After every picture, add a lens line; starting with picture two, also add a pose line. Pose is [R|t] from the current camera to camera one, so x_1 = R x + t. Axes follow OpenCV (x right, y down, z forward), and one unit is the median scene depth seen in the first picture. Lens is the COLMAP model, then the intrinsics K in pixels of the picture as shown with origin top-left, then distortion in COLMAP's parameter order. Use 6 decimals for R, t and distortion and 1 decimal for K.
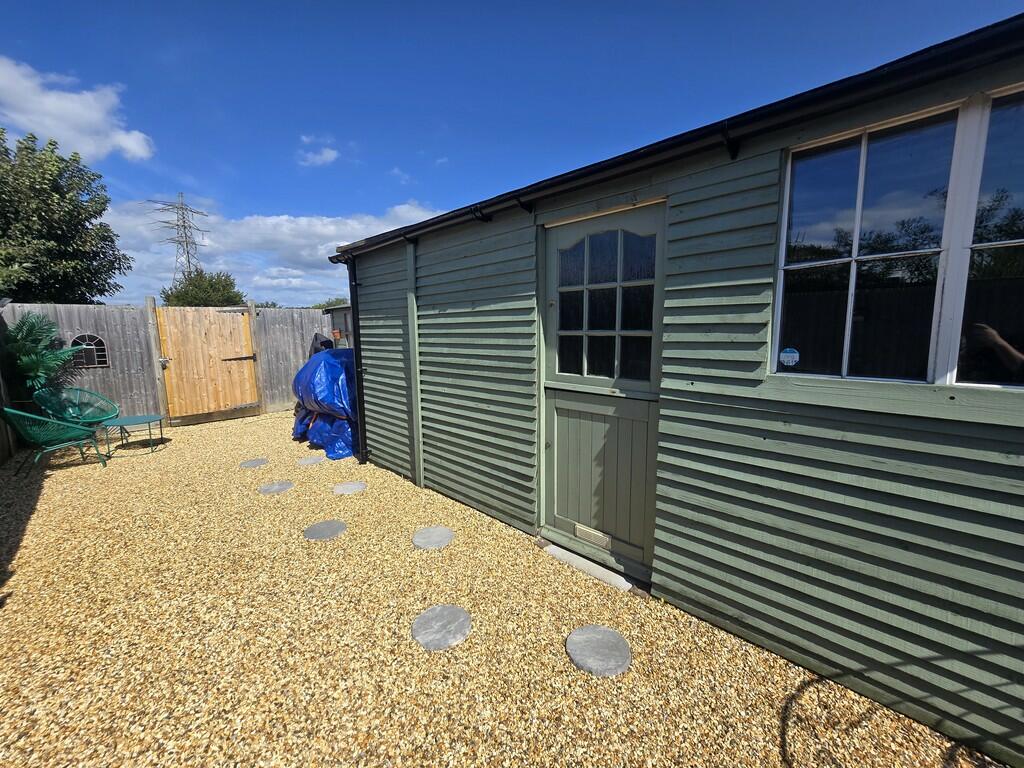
lens RADIAL K [[422.3, 0, 510.1], [0, 422.3, 382.1], [0, 0, 1]] dist [-0.001958, -0.000083]
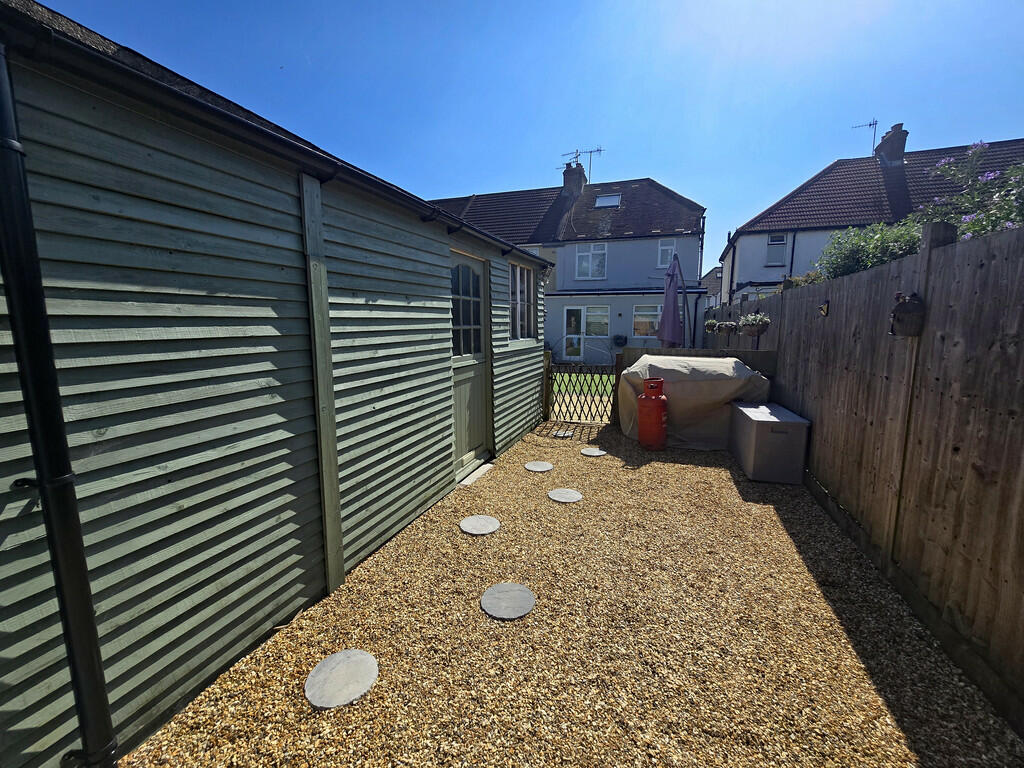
lens RADIAL K [[422.3, 0, 510.1], [0, 422.3, 382.1], [0, 0, 1]] dist [-0.001958, -0.000083]
pose [[-0.431599, -0.112268, 0.895052, -0.975598], [0.127598, 0.974650, 0.183780, -0.138227], [-0.892996, 0.193526, -0.406333, 1.139036]]
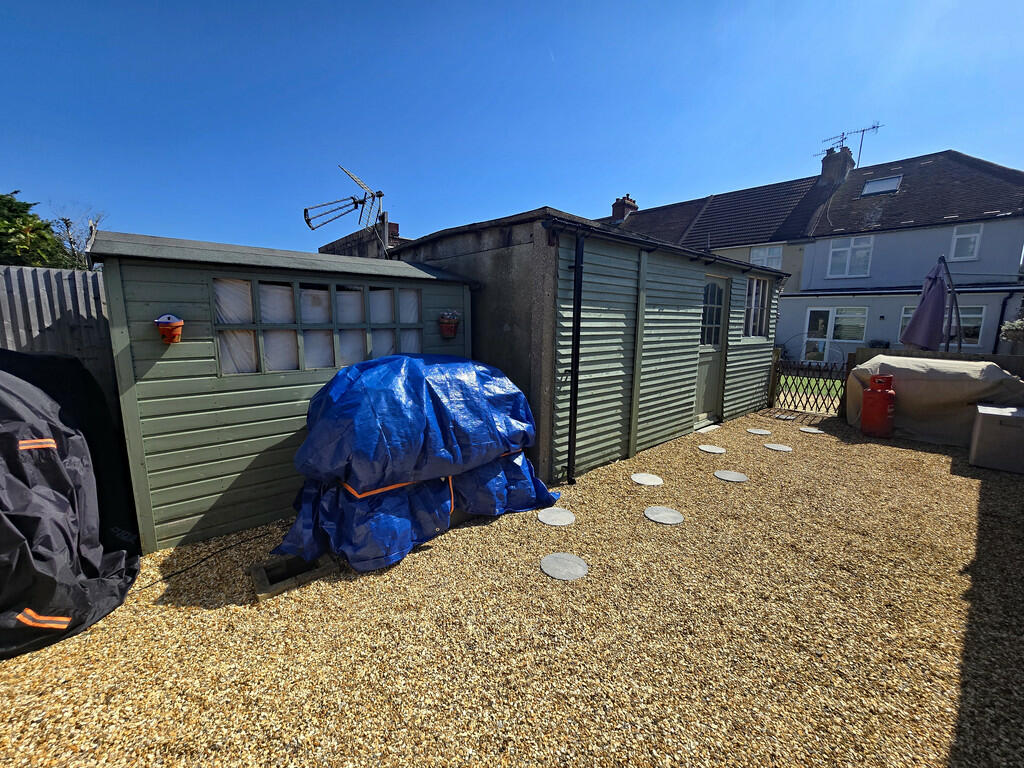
lens RADIAL K [[422.3, 0, 510.1], [0, 422.3, 382.1], [0, 0, 1]] dist [-0.001958, -0.000083]
pose [[0.047318, -0.131173, 0.990230, -1.616060], [0.117704, 0.985166, 0.124878, -0.170968], [-0.991921, 0.110645, 0.062056, 1.463818]]
